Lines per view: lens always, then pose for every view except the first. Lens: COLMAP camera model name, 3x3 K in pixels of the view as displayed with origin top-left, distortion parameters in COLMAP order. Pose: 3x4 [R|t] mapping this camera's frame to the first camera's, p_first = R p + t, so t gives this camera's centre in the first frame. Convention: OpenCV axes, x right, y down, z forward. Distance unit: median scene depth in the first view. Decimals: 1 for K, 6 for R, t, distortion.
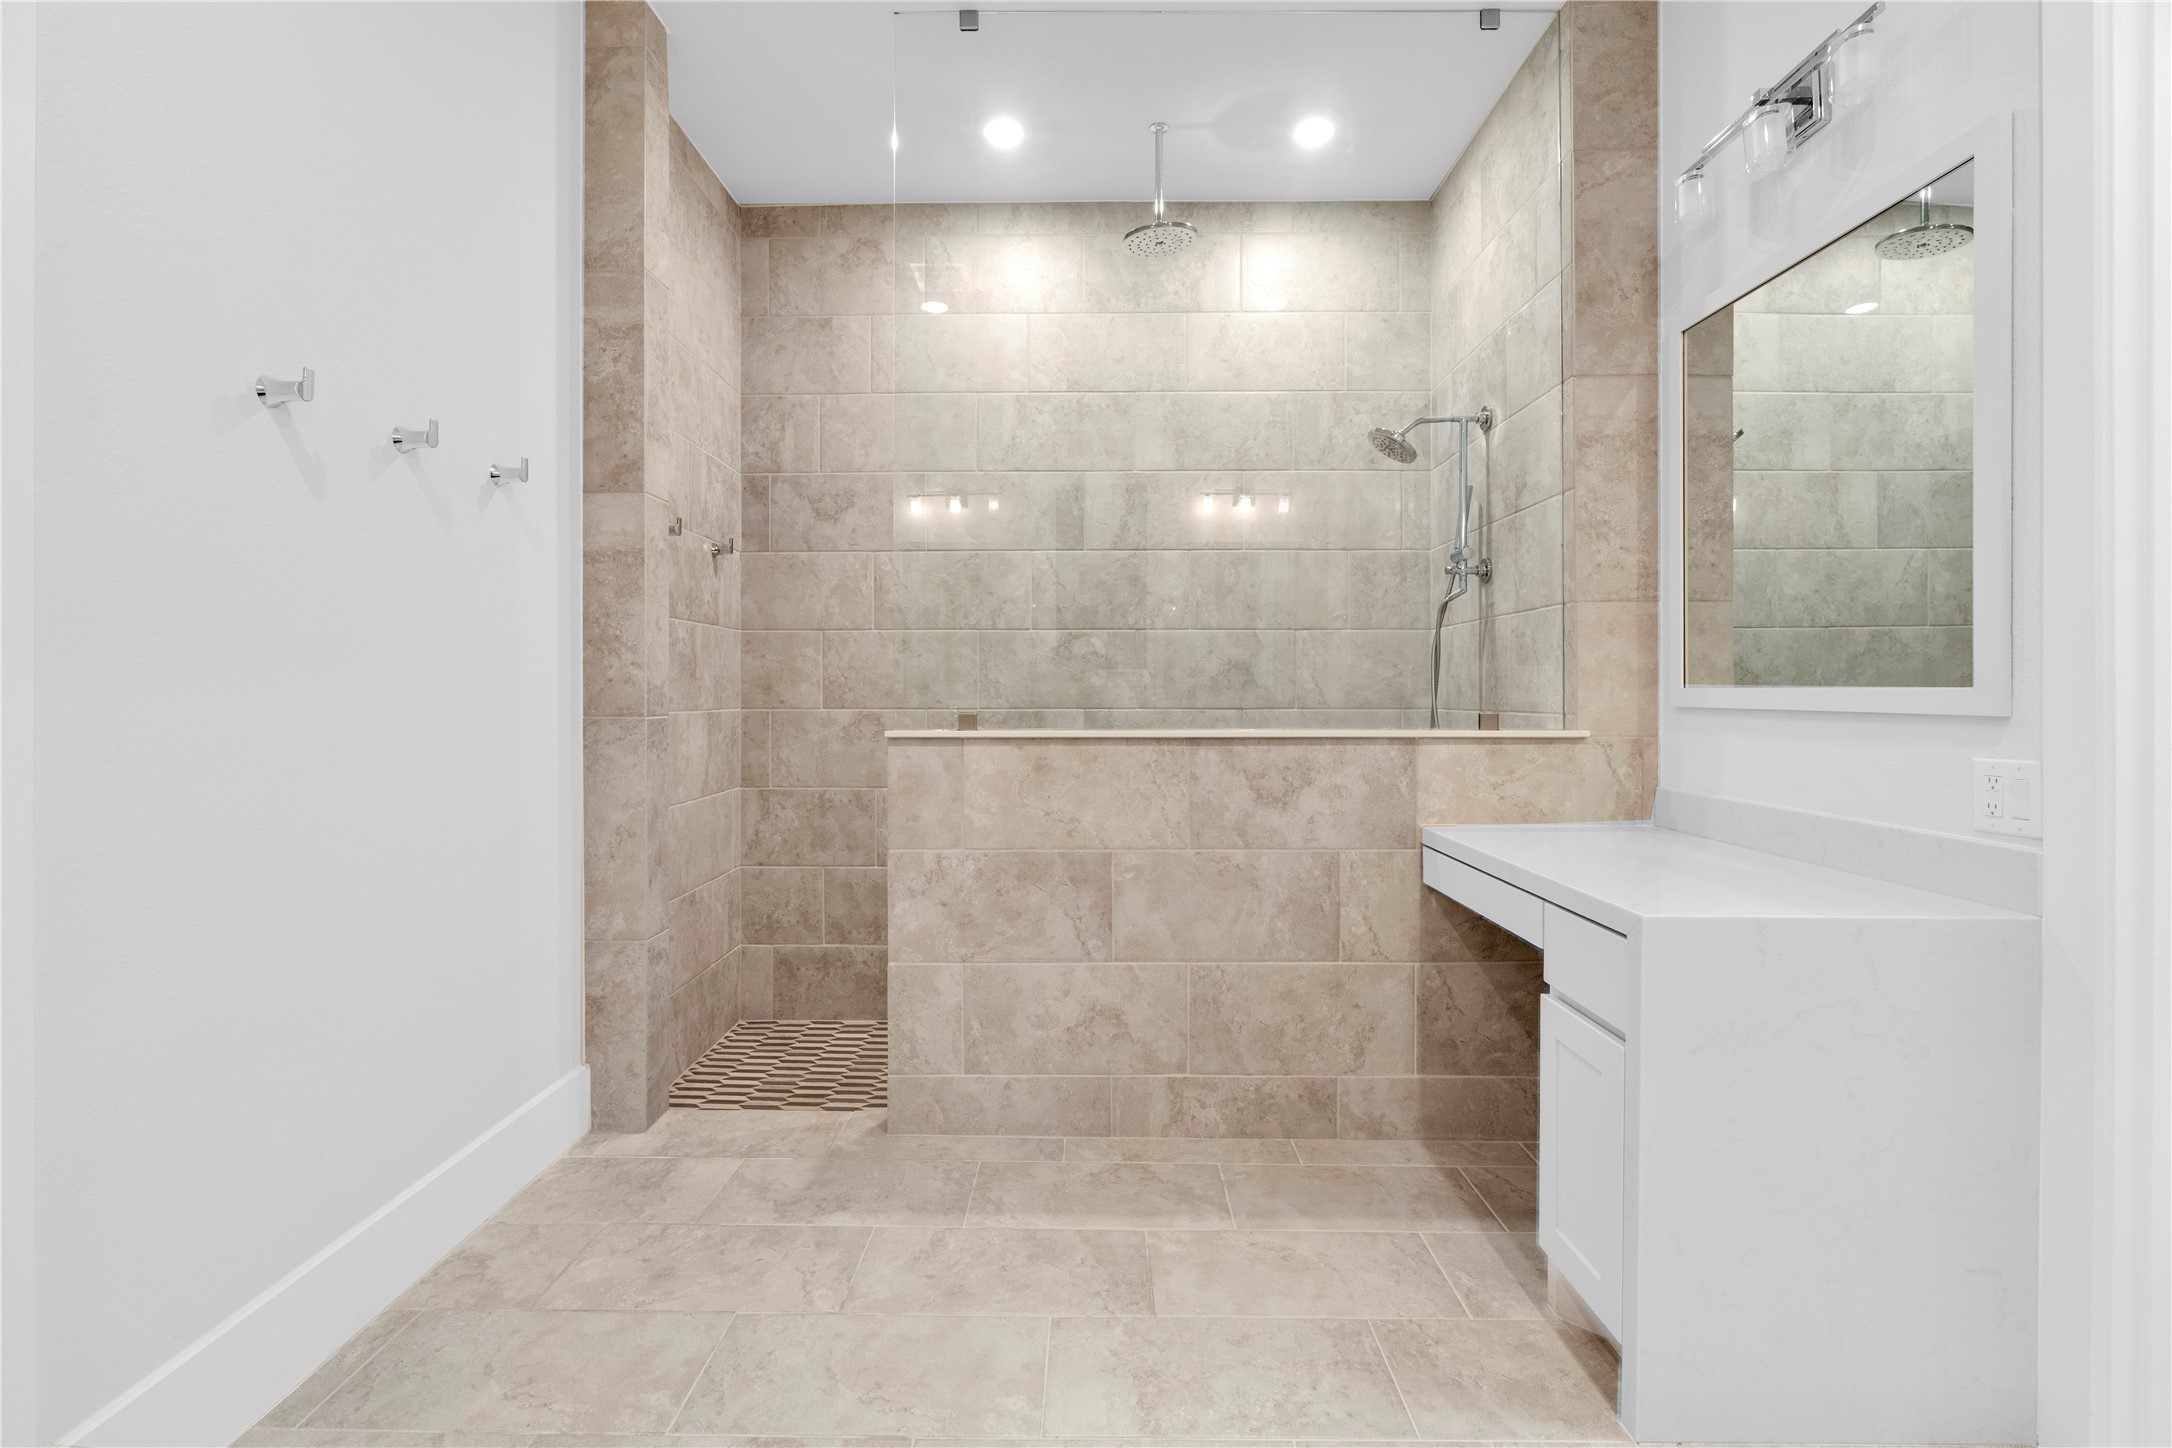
lens RADIAL K [[958.5, 0, 1083.2], [0, 958.5, 691.8], [0, 0, 1]] dist [-0.005676, 0.000176]
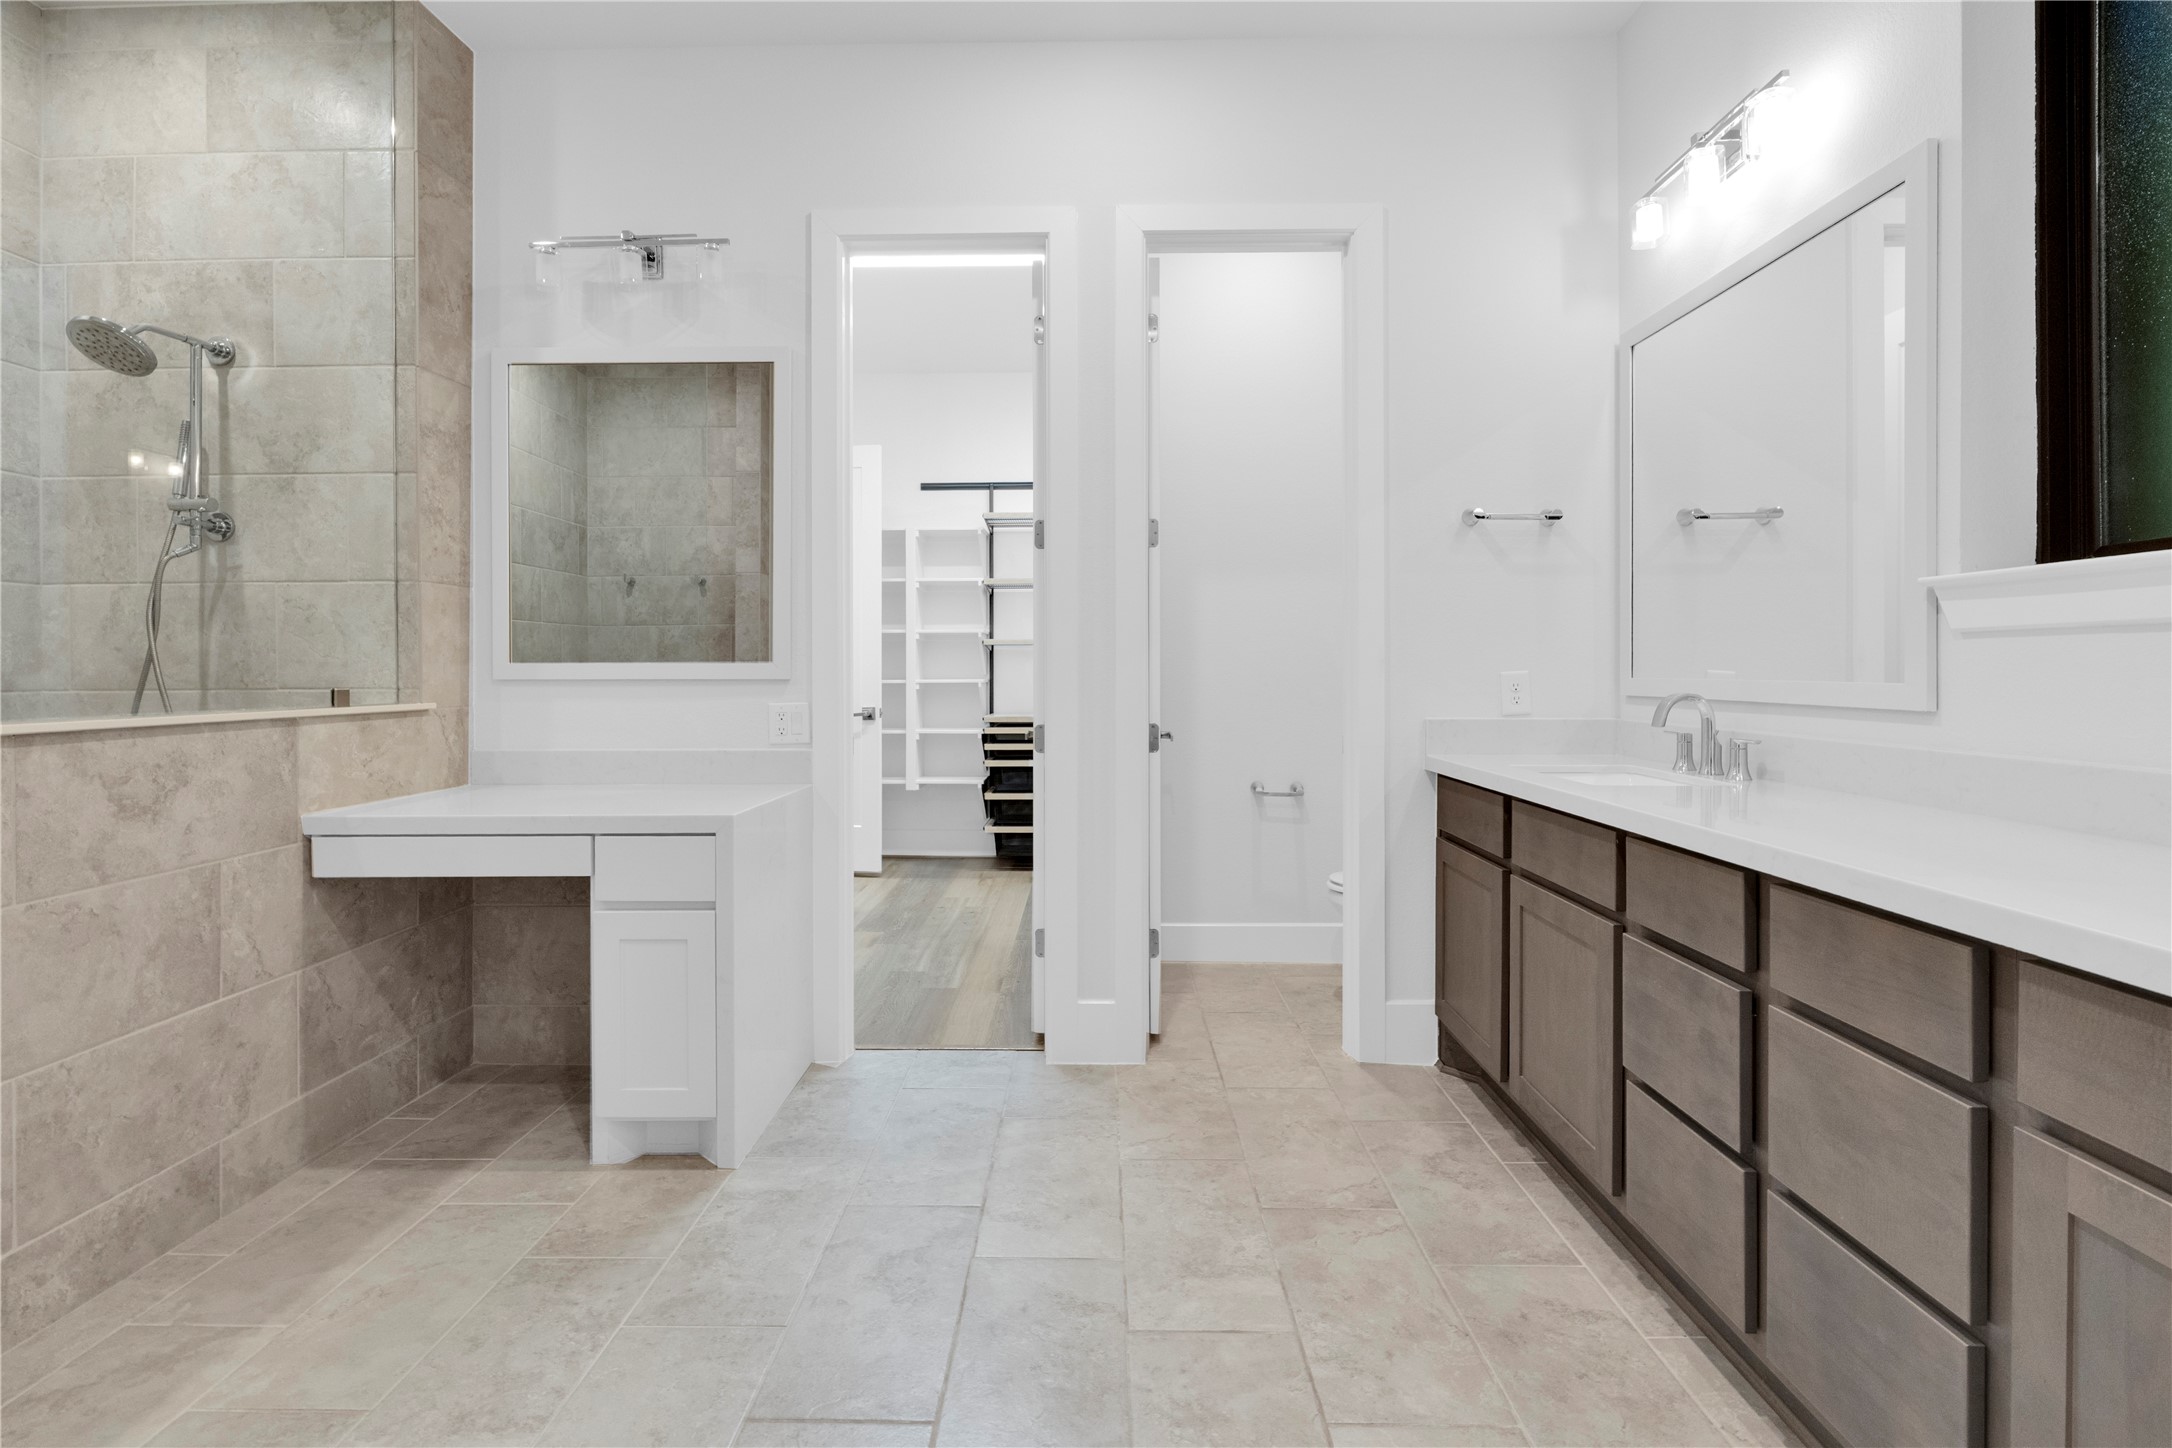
lens RADIAL K [[969.5, 0, 1084.9], [0, 969.5, 671.3], [0, 0, 1]] dist [-0.004342, -0.000572]
pose [[0.002712, -0.001576, 0.999995, -0.546075], [0.003058, 0.999994, 0.001568, 0.005662], [-0.999992, 0.003053, 0.002717, 0.264989]]
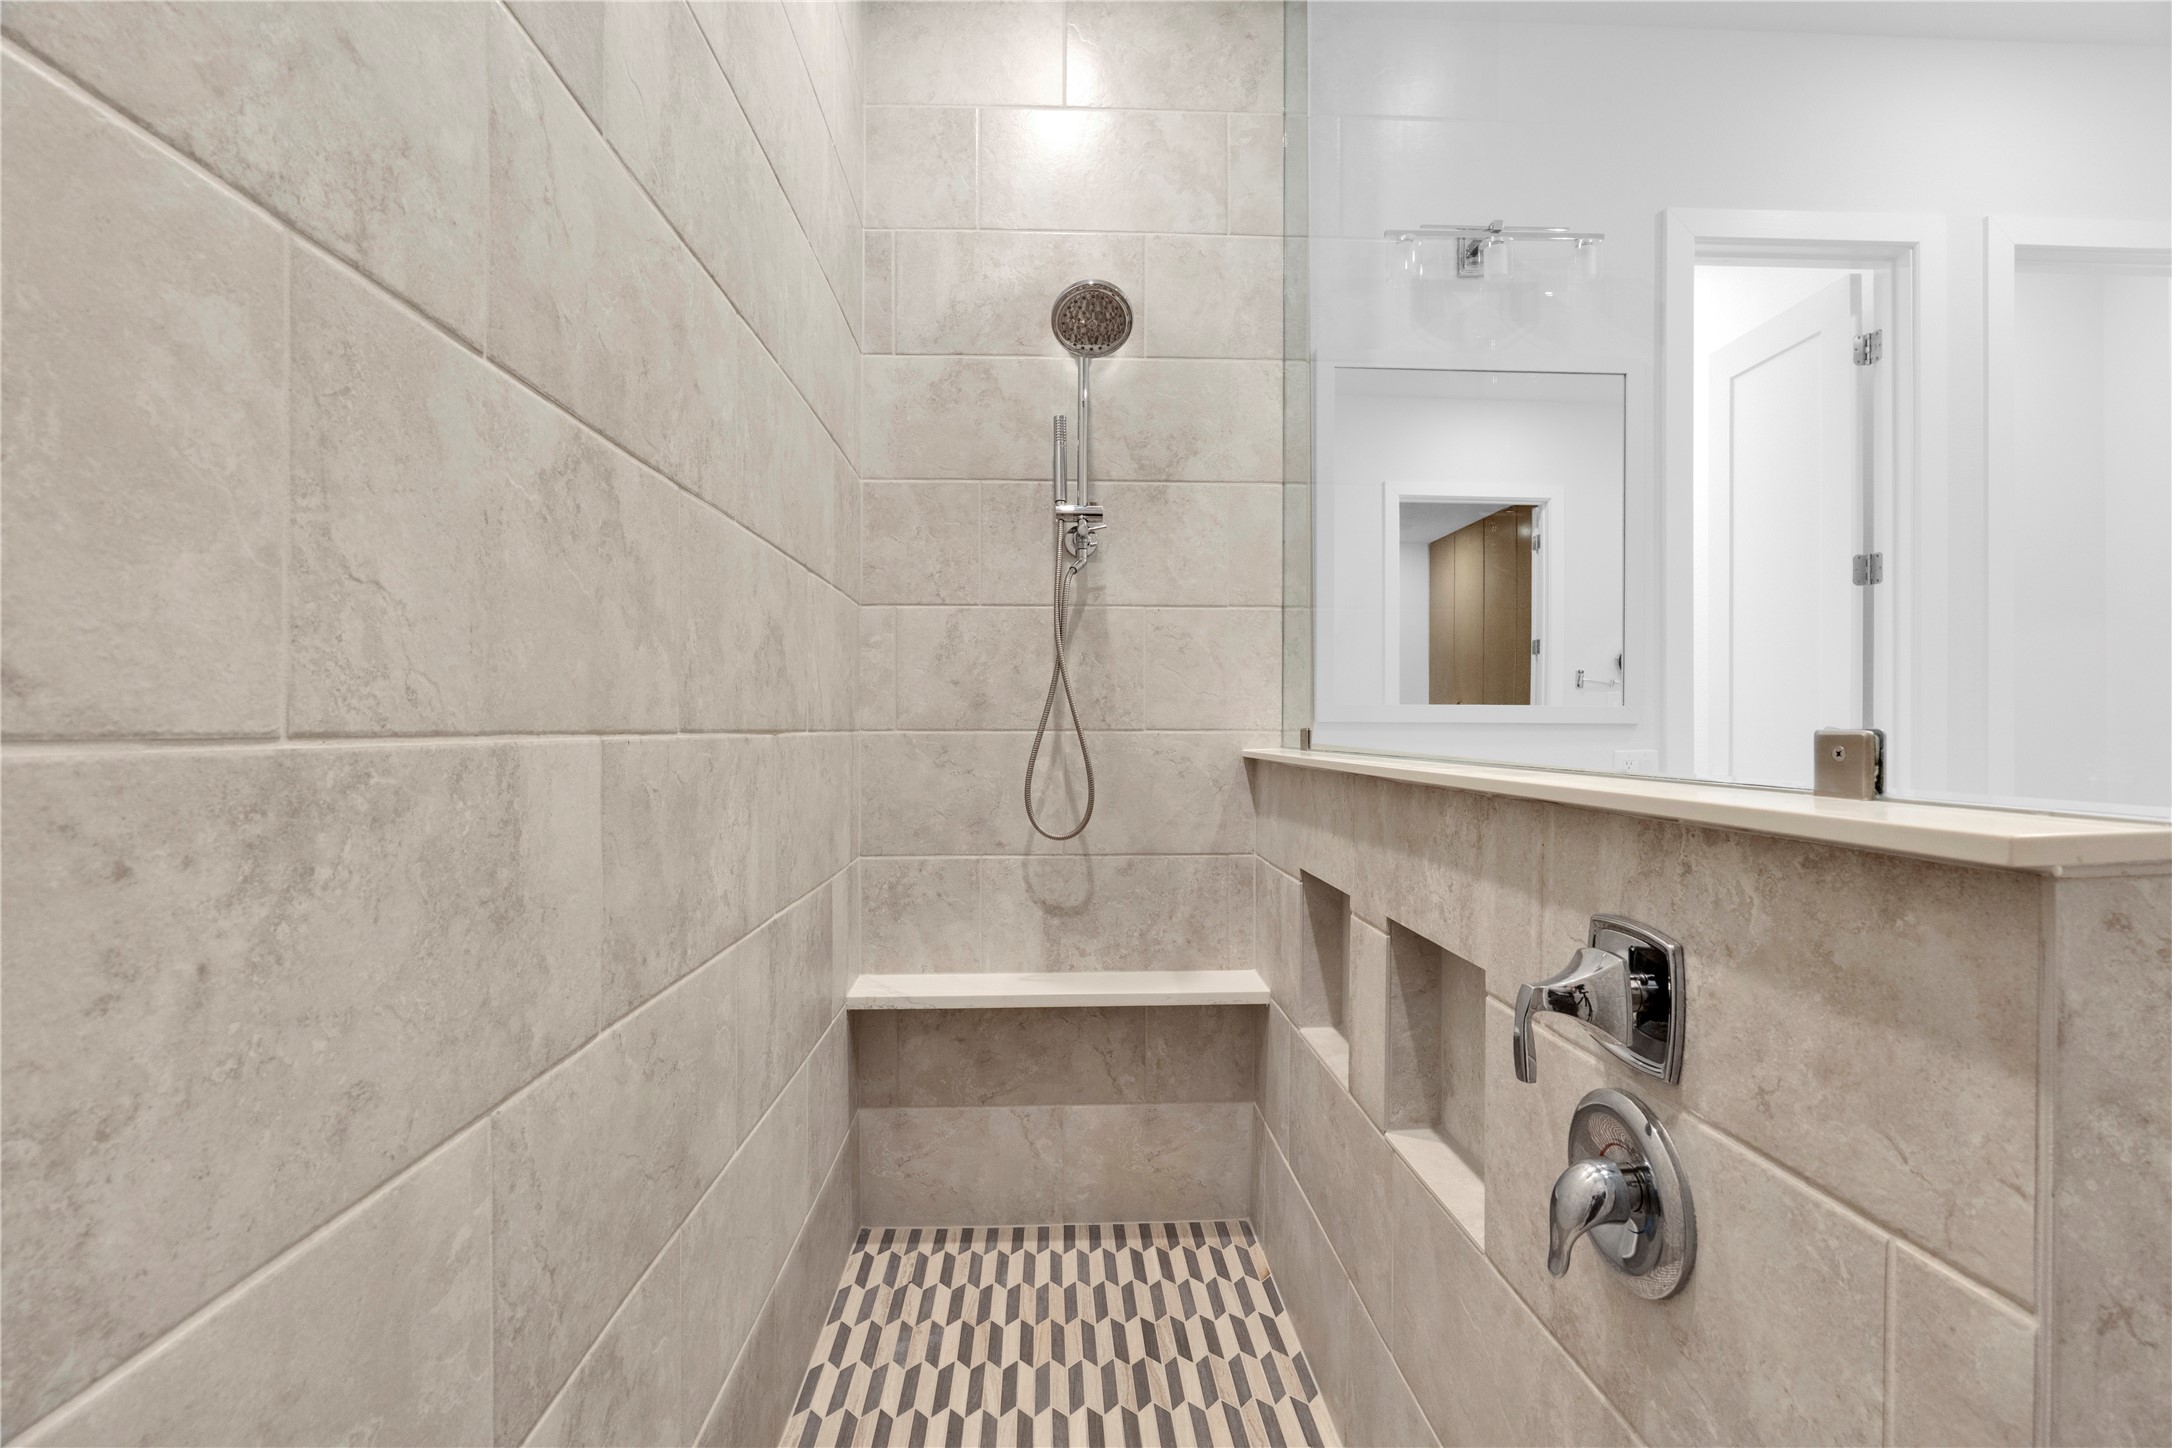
lens RADIAL K [[950.2, 0, 1086.0], [0, 950.2, 724.0], [0, 0, 1]] dist [-0.003615, 0.000059]
pose [[-0.056110, 0.003960, 0.998417, -0.383726], [-0.002724, 0.999988, -0.004119, 0.022216], [-0.998421, -0.002951, -0.056099, 1.262789]]
